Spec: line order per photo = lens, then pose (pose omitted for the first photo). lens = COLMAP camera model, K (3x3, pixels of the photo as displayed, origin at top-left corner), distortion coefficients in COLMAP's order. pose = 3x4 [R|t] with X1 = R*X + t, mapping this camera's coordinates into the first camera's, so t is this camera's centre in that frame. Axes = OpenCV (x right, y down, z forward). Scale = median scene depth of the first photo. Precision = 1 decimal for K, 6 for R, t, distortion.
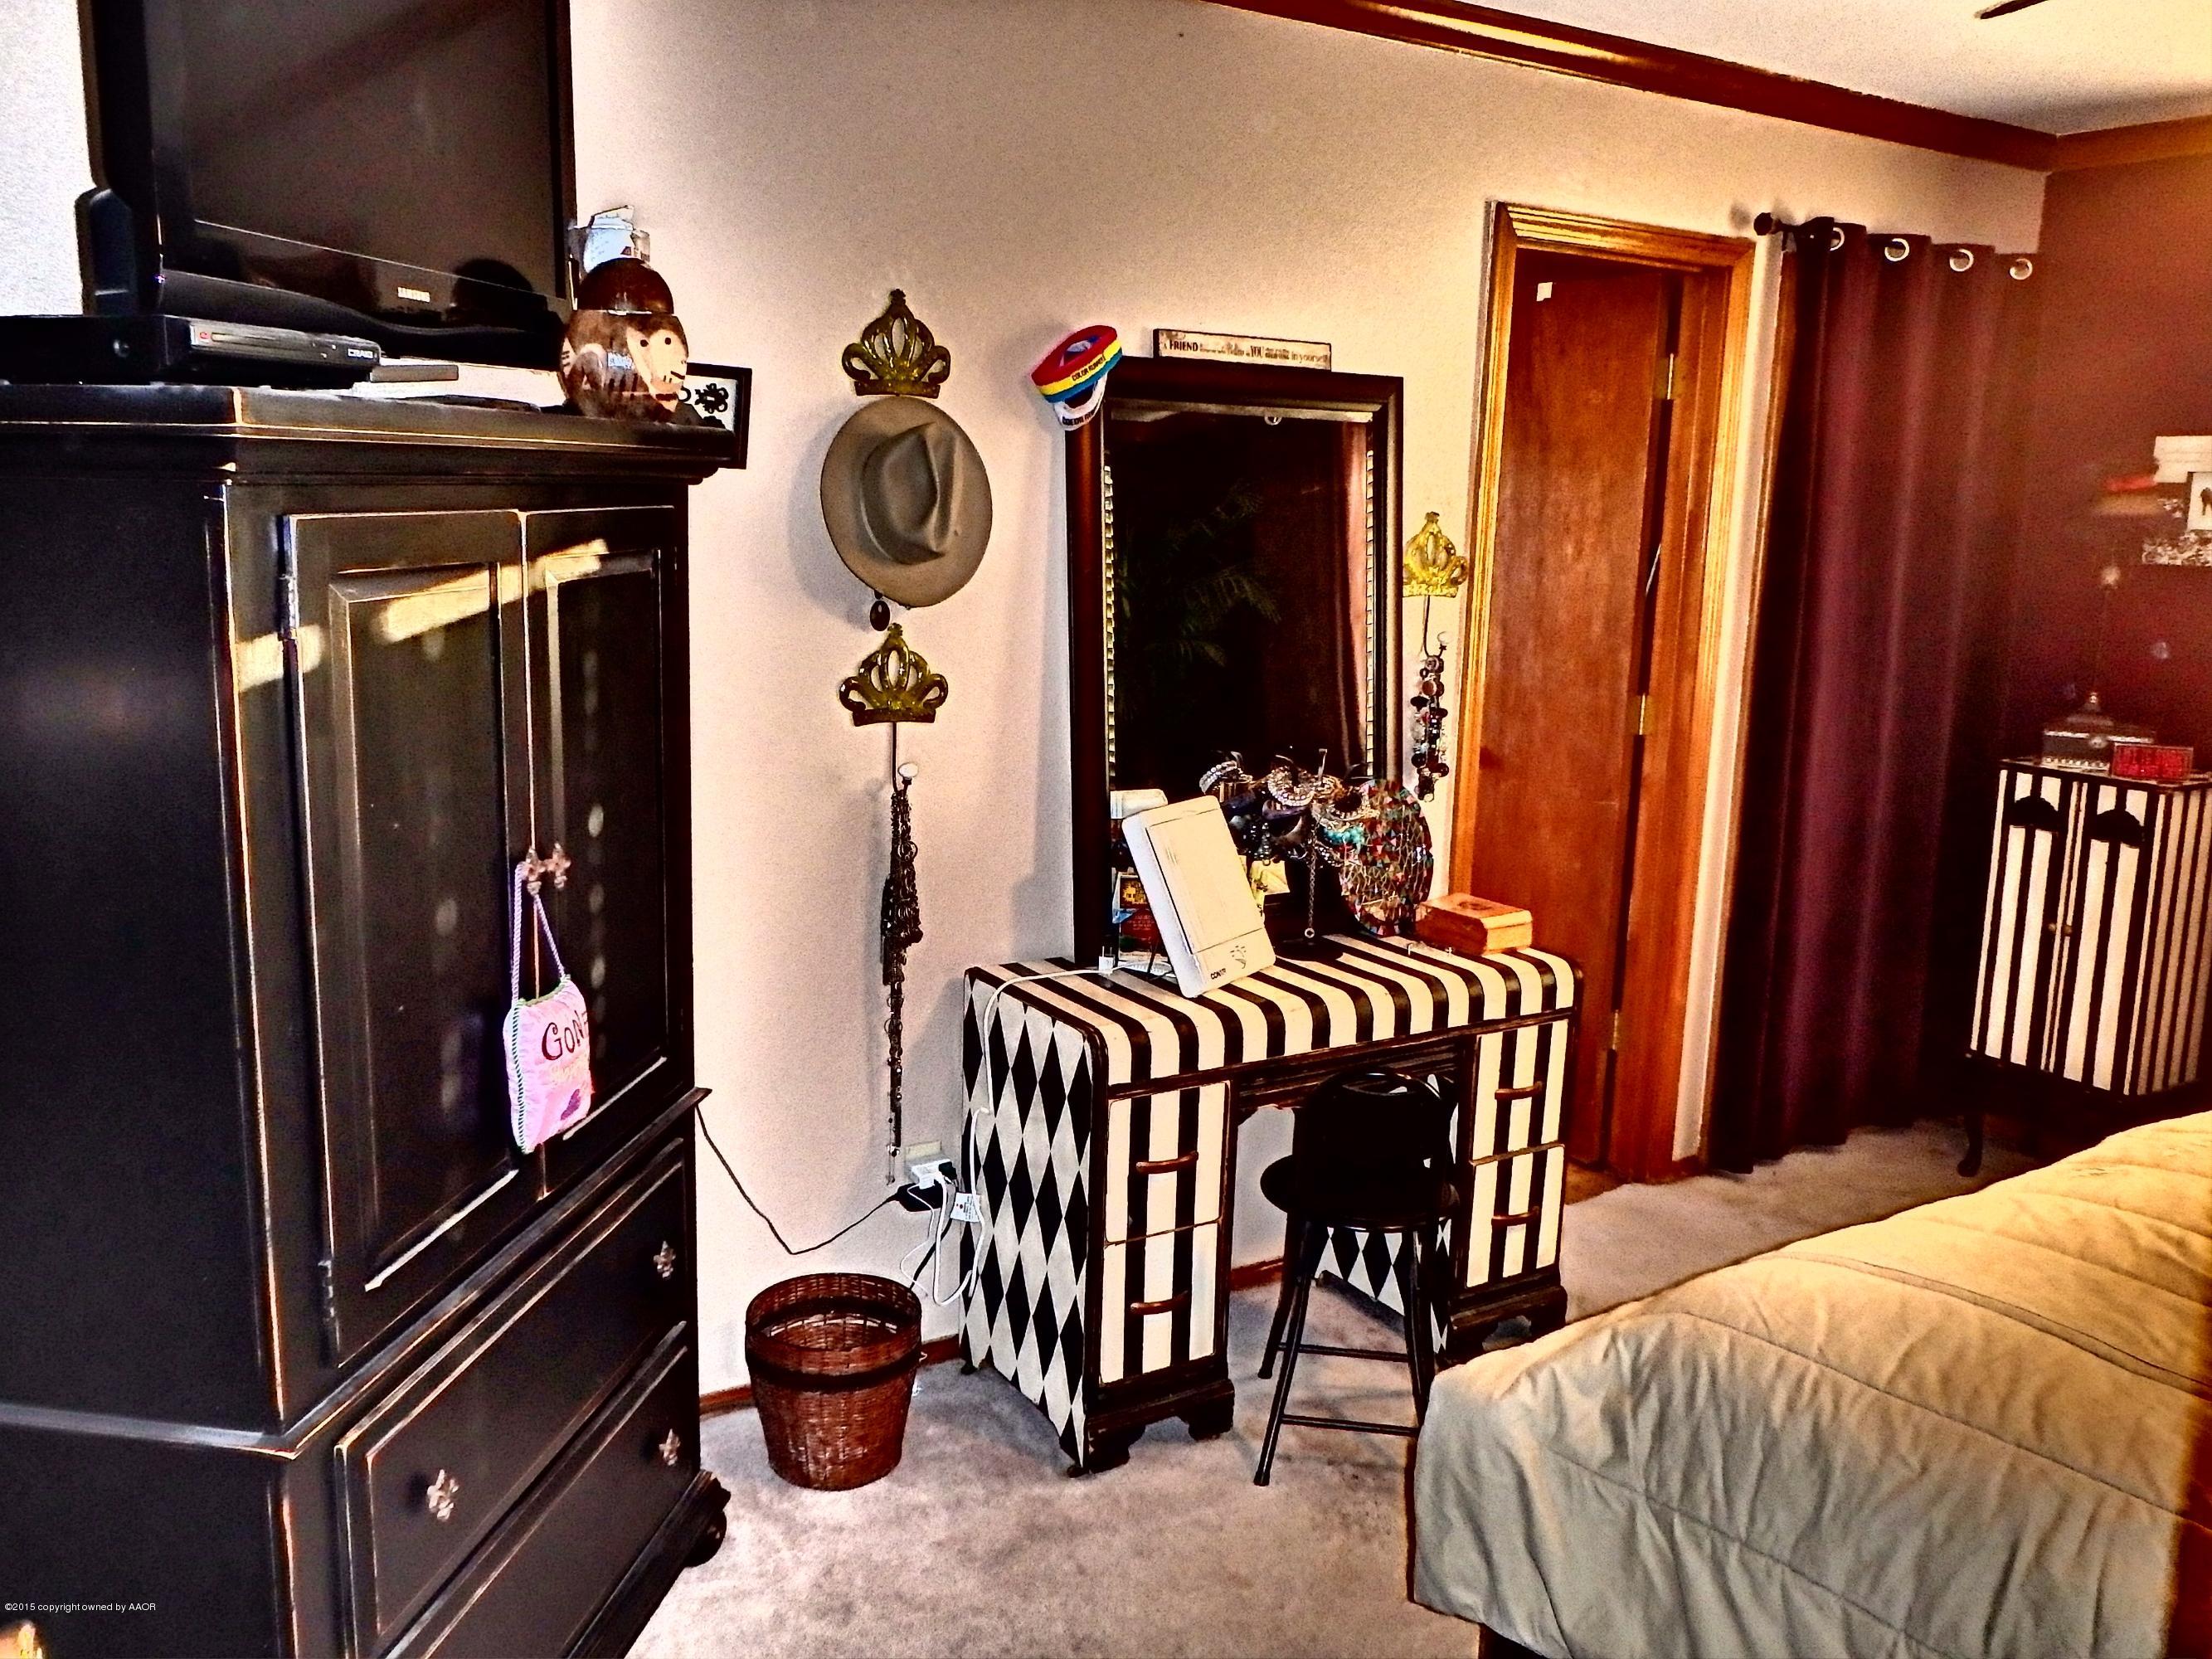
lens RADIAL K [[1833.0, 0, 1117.1], [0, 1833.0, 815.0], [0, 0, 1]] dist [-0.023051, 0.020125]
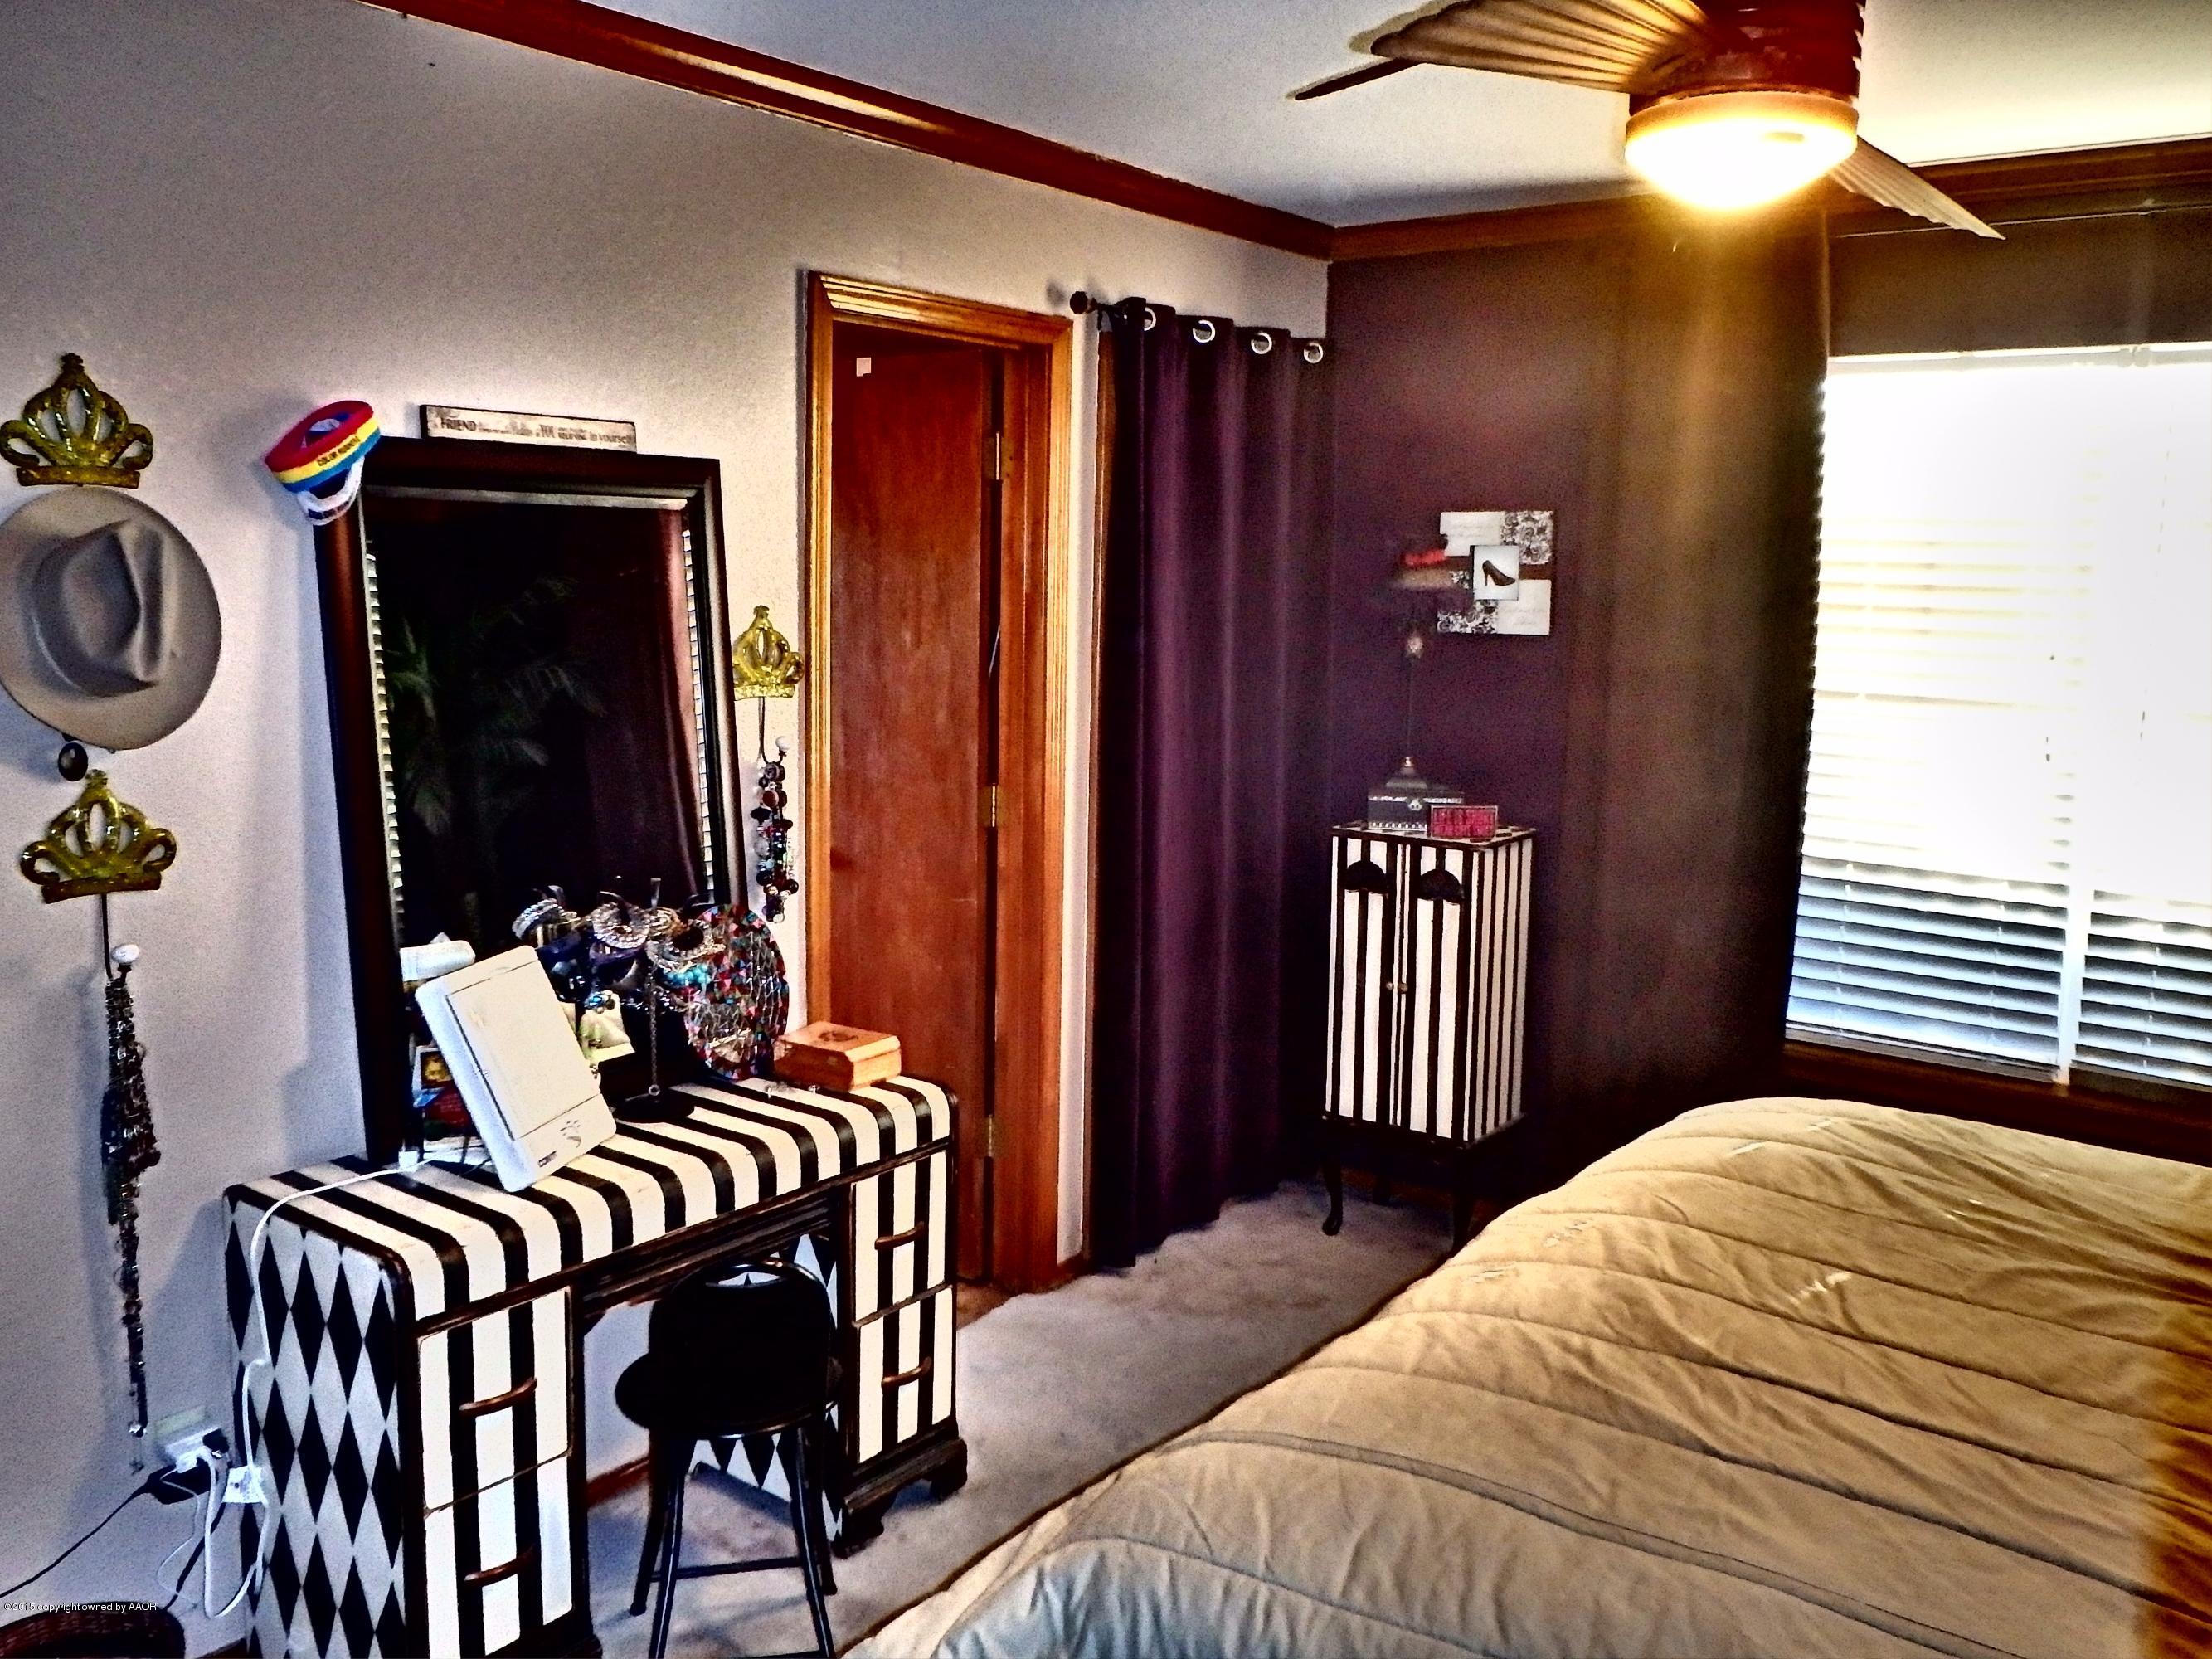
lens RADIAL K [[1833.0, 0, 1090.5], [0, 1833.0, 820.3], [0, 0, 1]] dist [-0.023051, 0.020125]
pose [[0.940624, -0.062344, 0.333677, 0.017877], [0.072881, 0.997157, -0.019142, -0.033440], [-0.331535, 0.042324, 0.942493, 0.102498]]
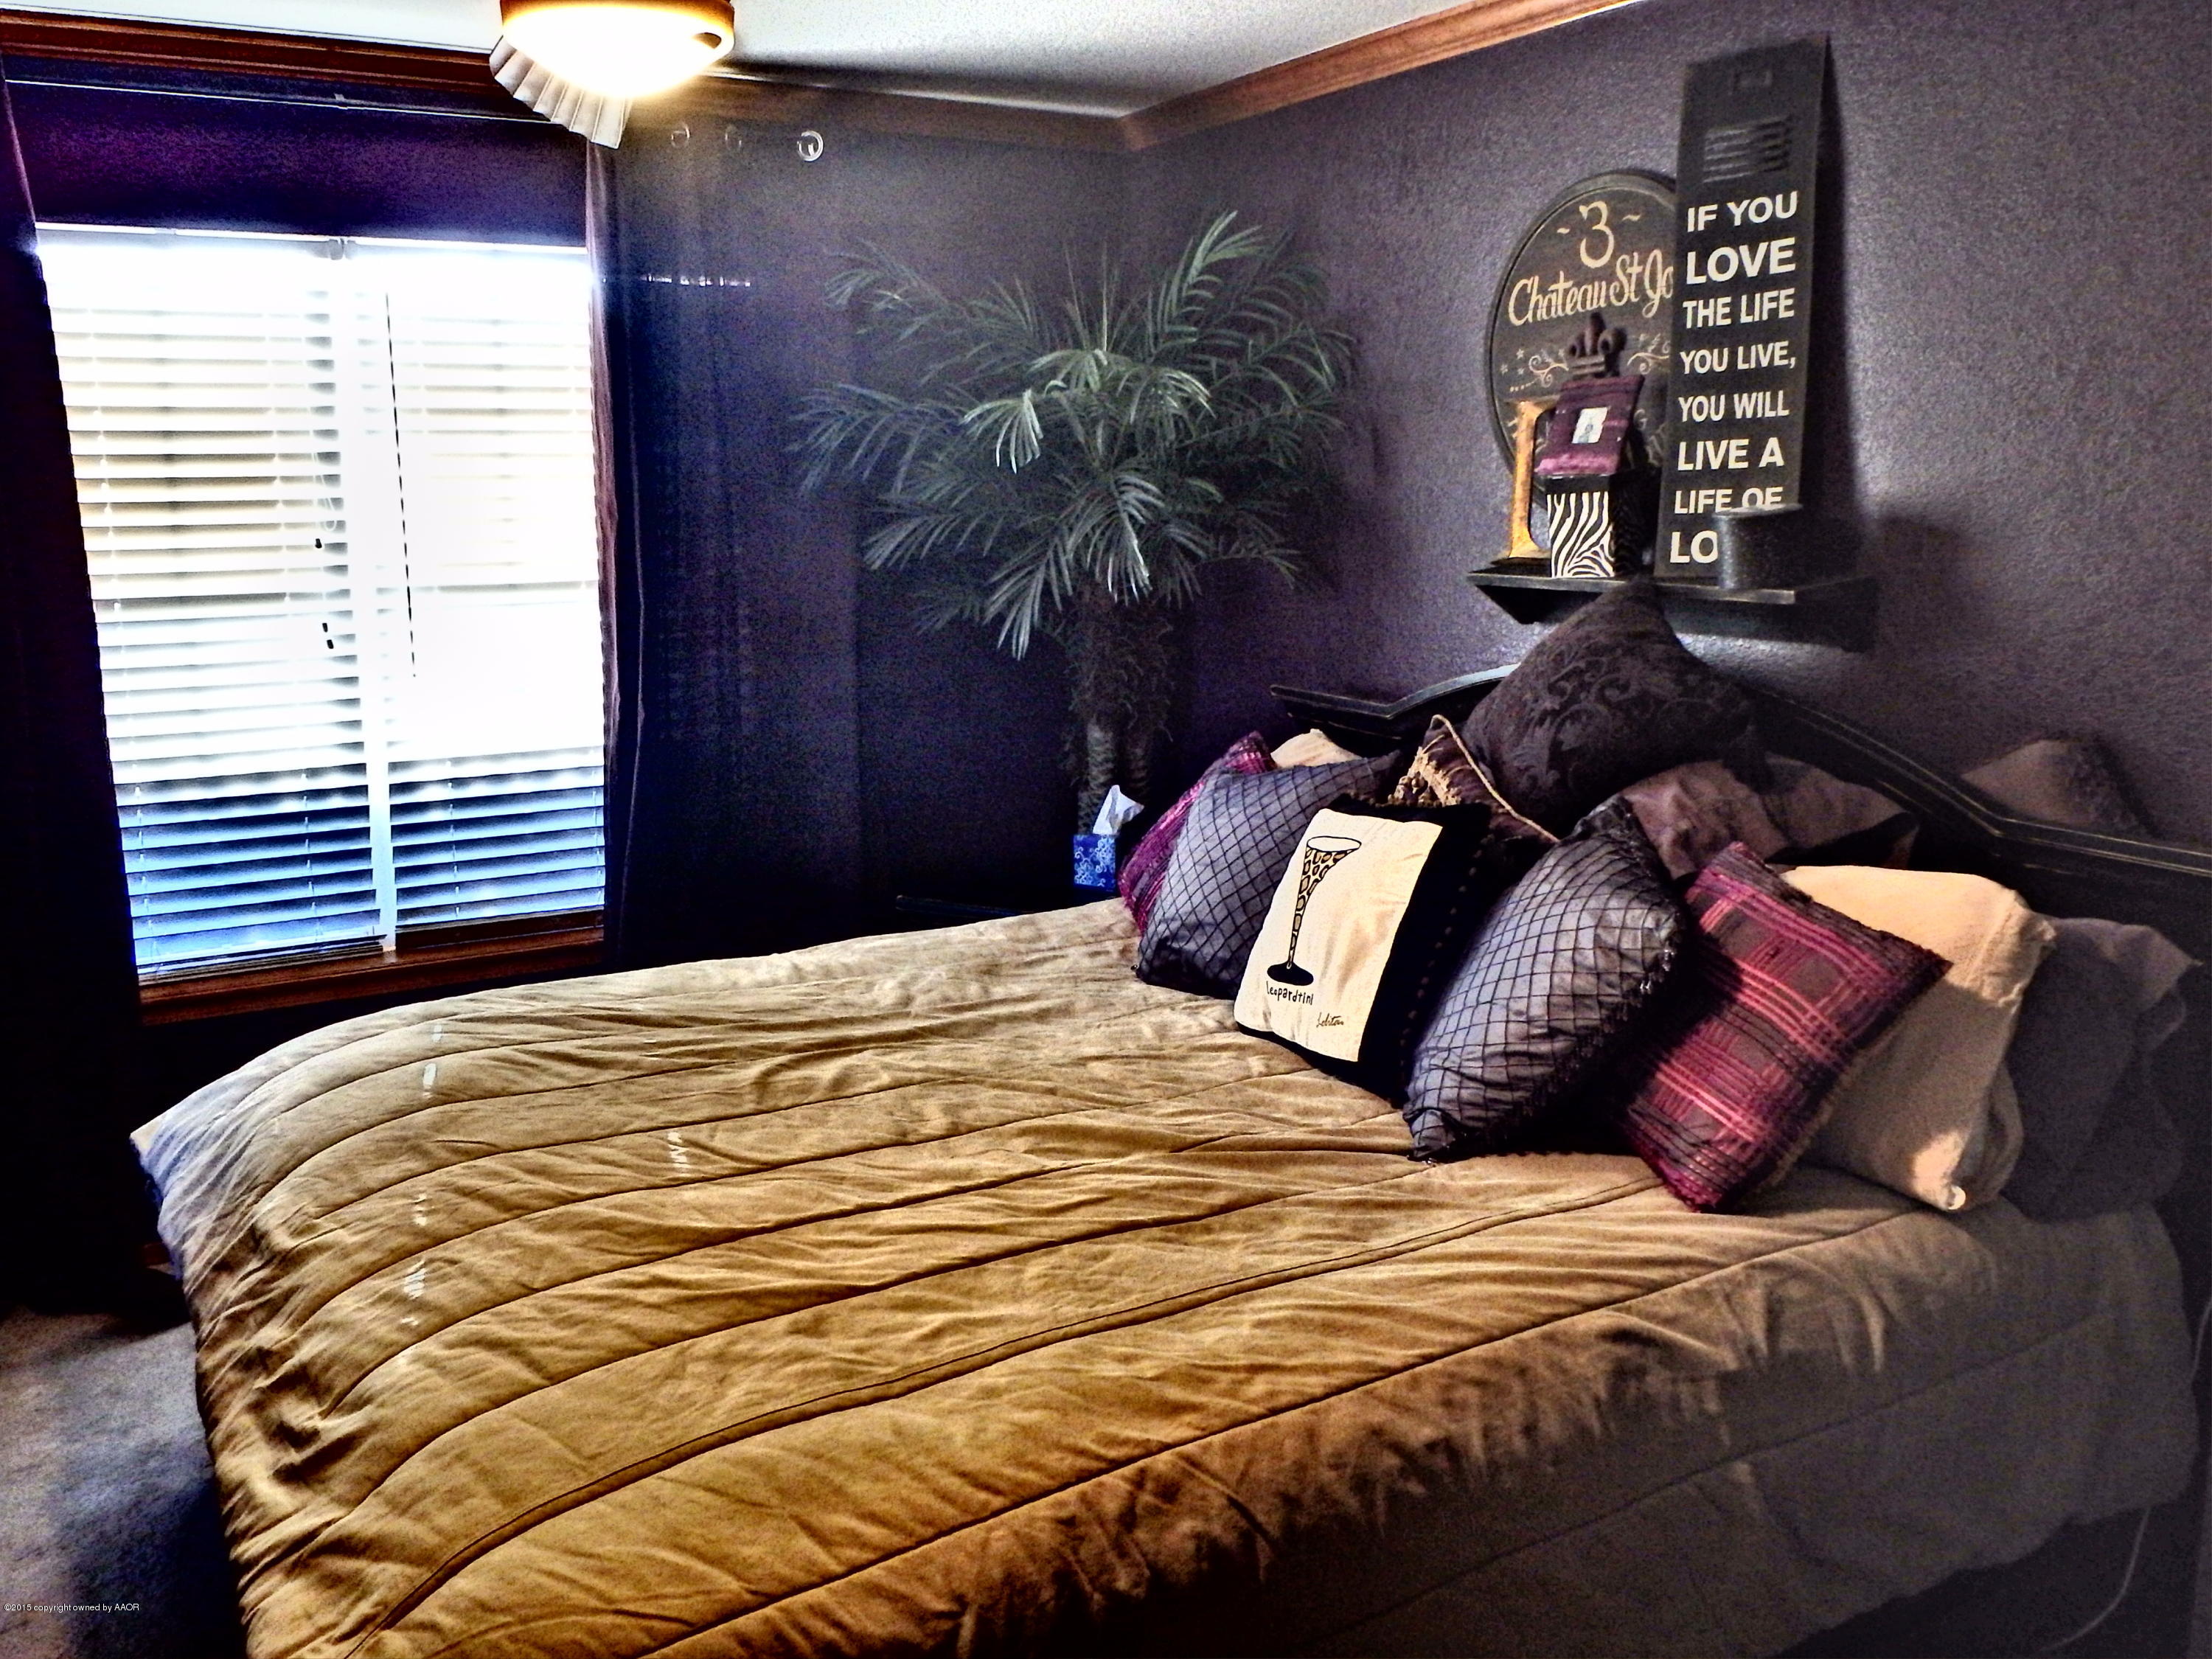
lens RADIAL K [[1832.8, 0, 1102.3], [0, 1832.8, 825.3], [0, 0, 1]] dist [-0.023051, 0.020125]
pose [[0.046836, -0.229146, 0.972265, -0.178195], [0.192918, 0.957083, 0.216275, -0.099212], [-0.980096, 0.177438, 0.089032, 0.423726]]
